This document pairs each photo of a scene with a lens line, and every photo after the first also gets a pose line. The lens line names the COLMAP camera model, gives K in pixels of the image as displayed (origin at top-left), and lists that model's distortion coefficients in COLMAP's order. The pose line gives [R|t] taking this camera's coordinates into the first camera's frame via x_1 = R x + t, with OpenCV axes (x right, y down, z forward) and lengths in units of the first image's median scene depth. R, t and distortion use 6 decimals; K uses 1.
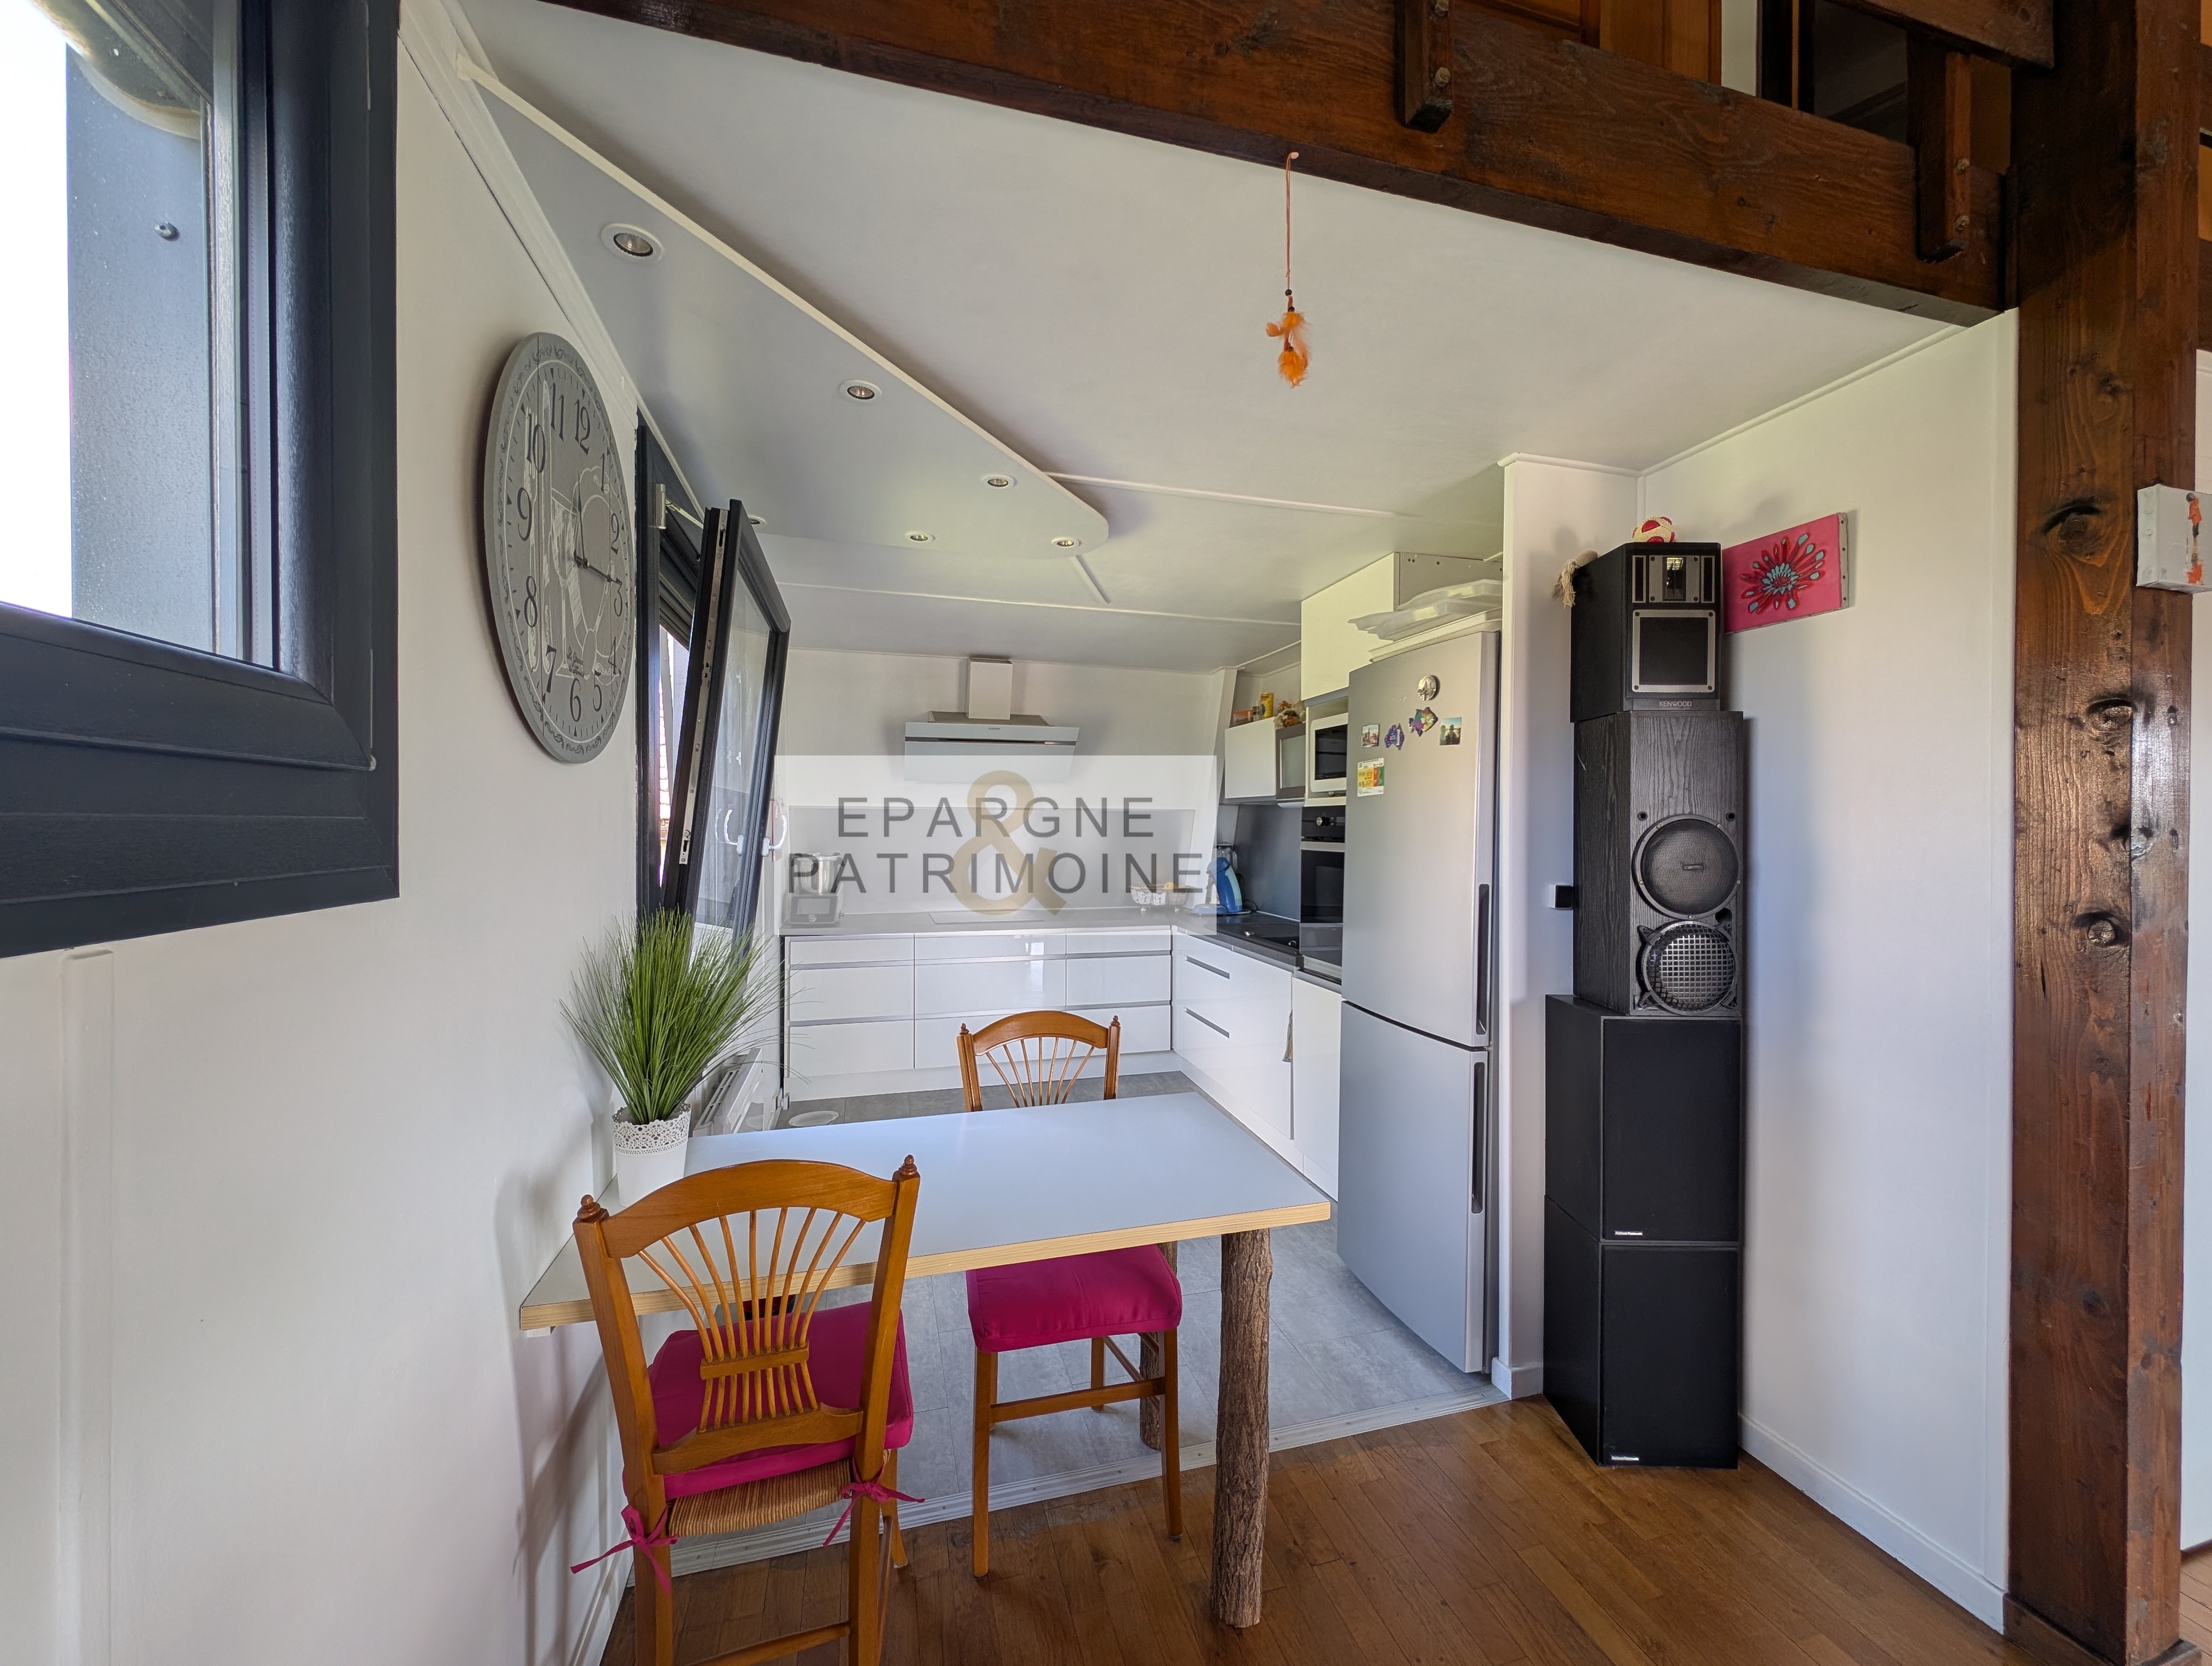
lens RADIAL K [[831.7, 0, 1098.1], [0, 831.7, 835.4], [0, 0, 1]] dist [0.000708, -0.000553]
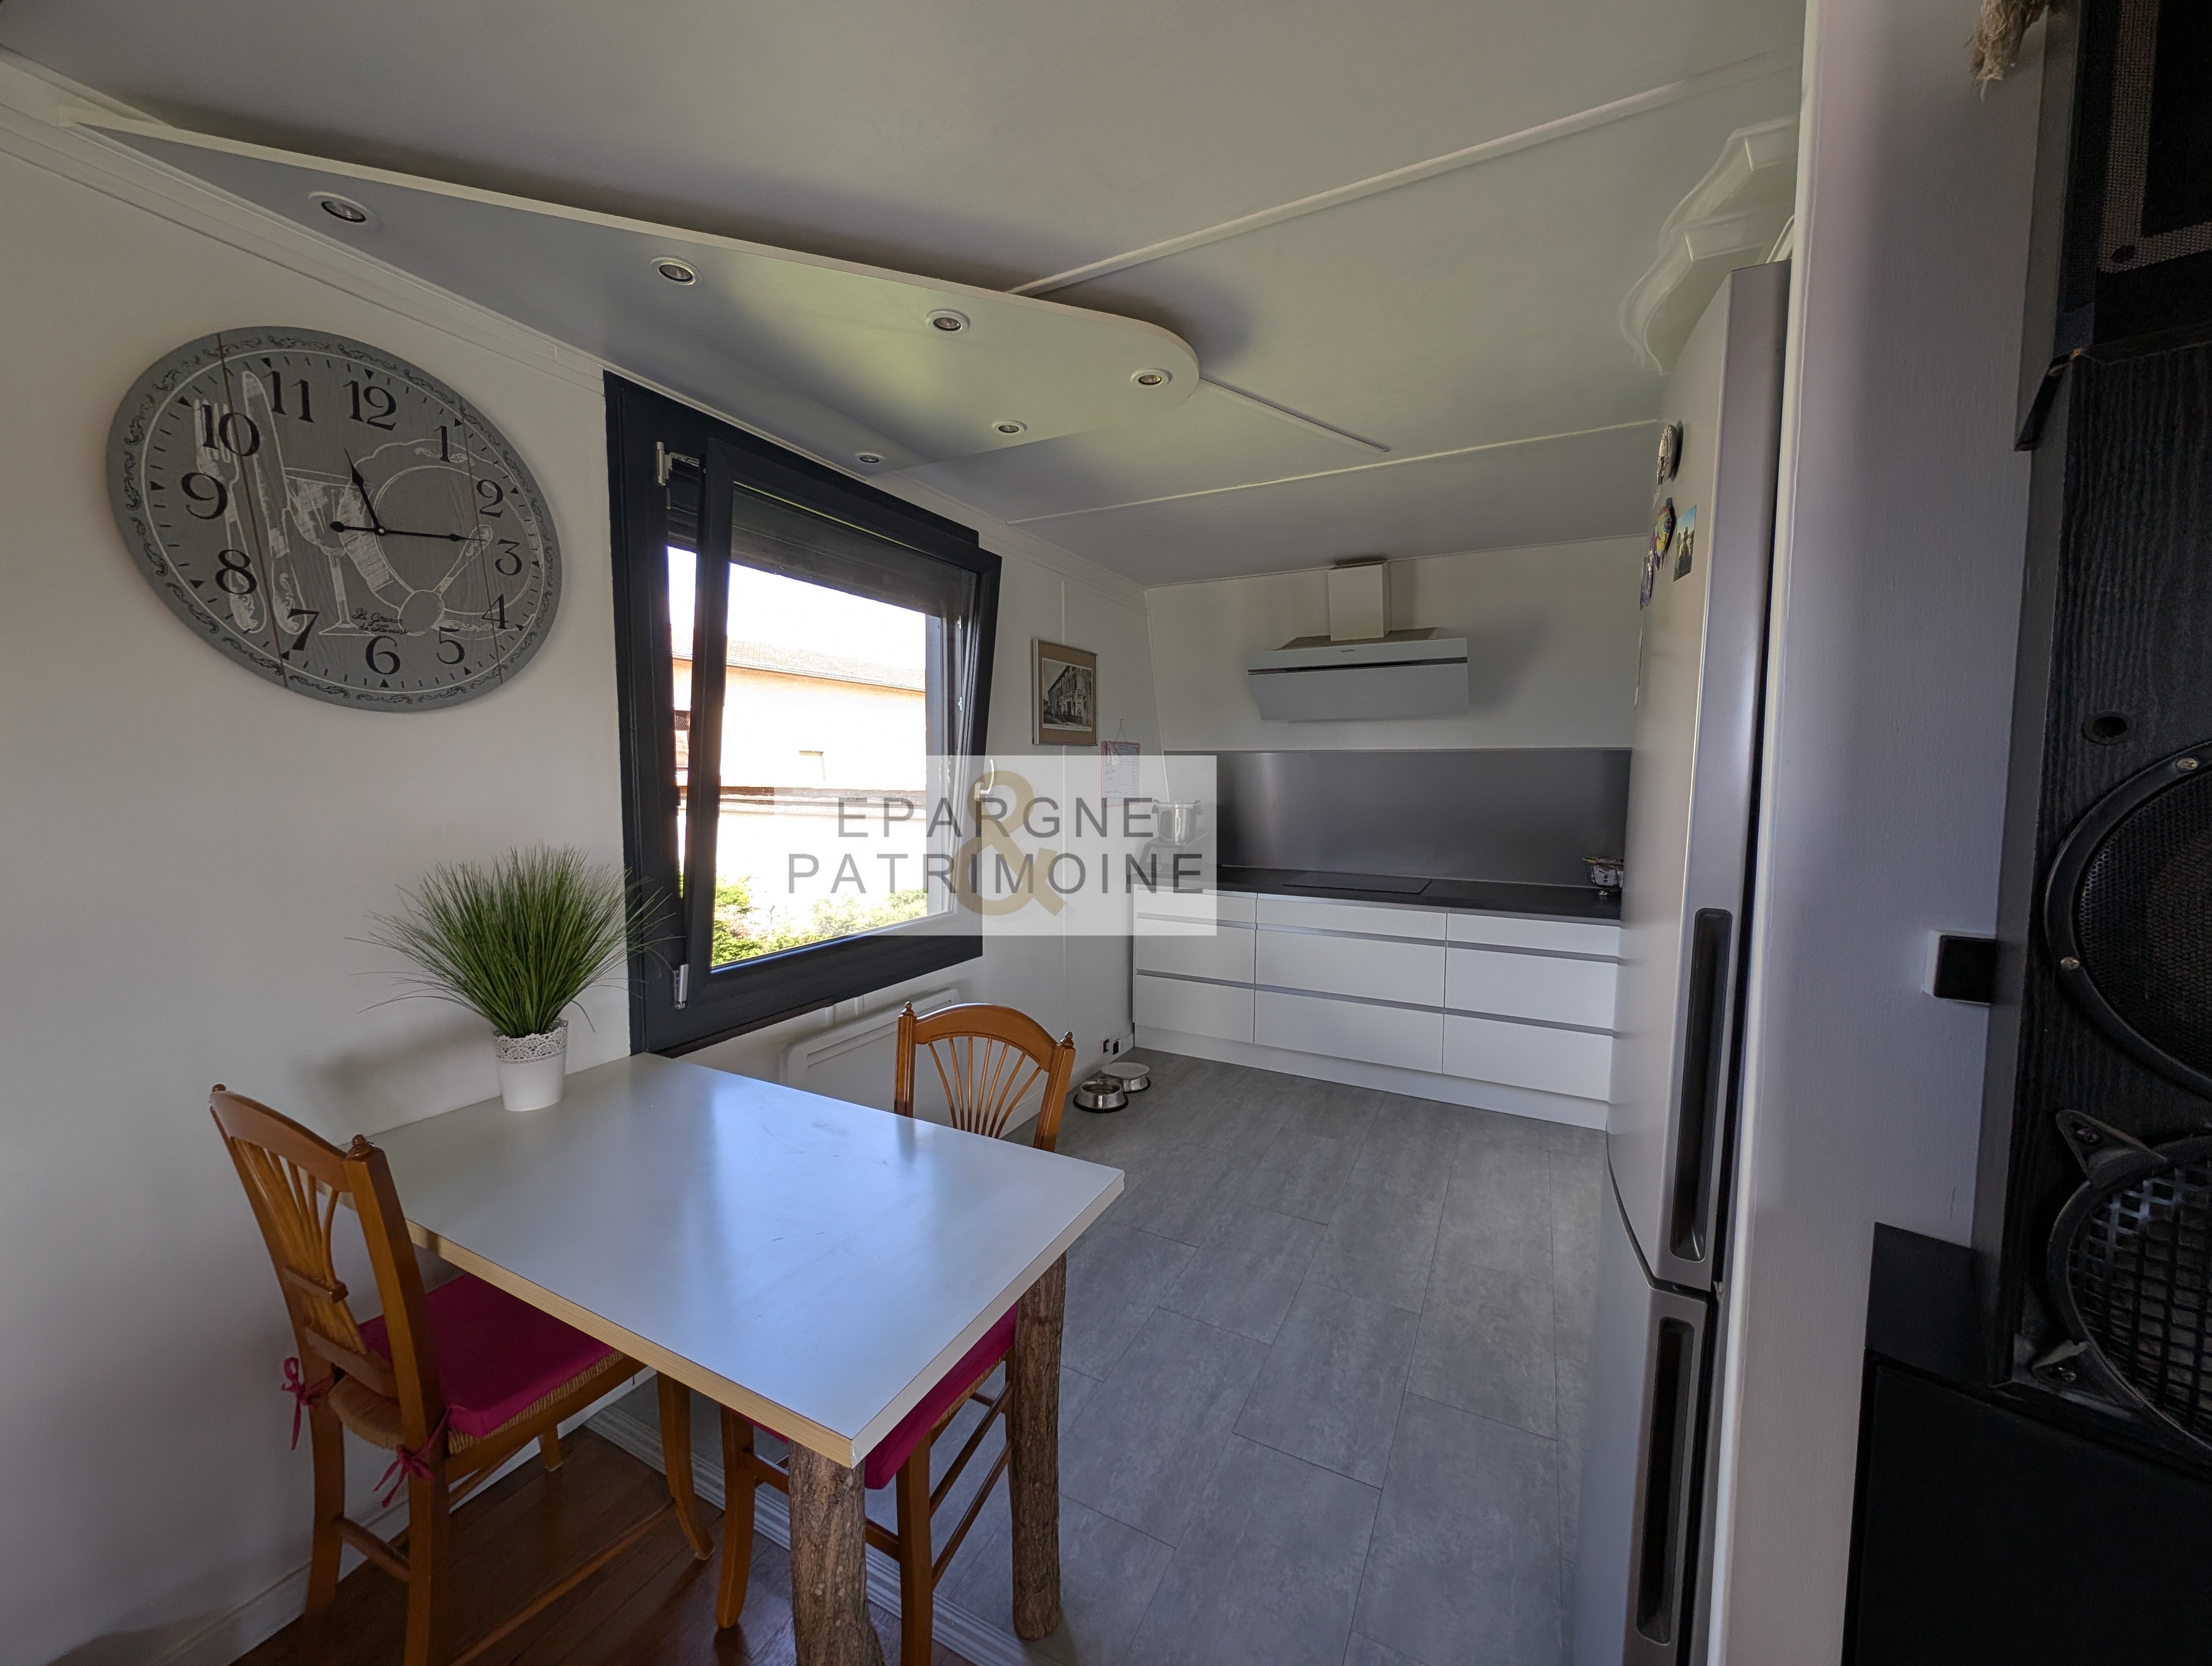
lens RADIAL K [[831.7, 0, 1105.4], [0, 831.7, 833.8], [0, 0, 1]] dist [0.000708, -0.000553]
pose [[0.735651, 0.049960, -0.675516, 0.520007], [-0.008064, 0.997851, 0.065018, -0.002989], [0.677313, -0.042384, 0.734473, 0.494454]]
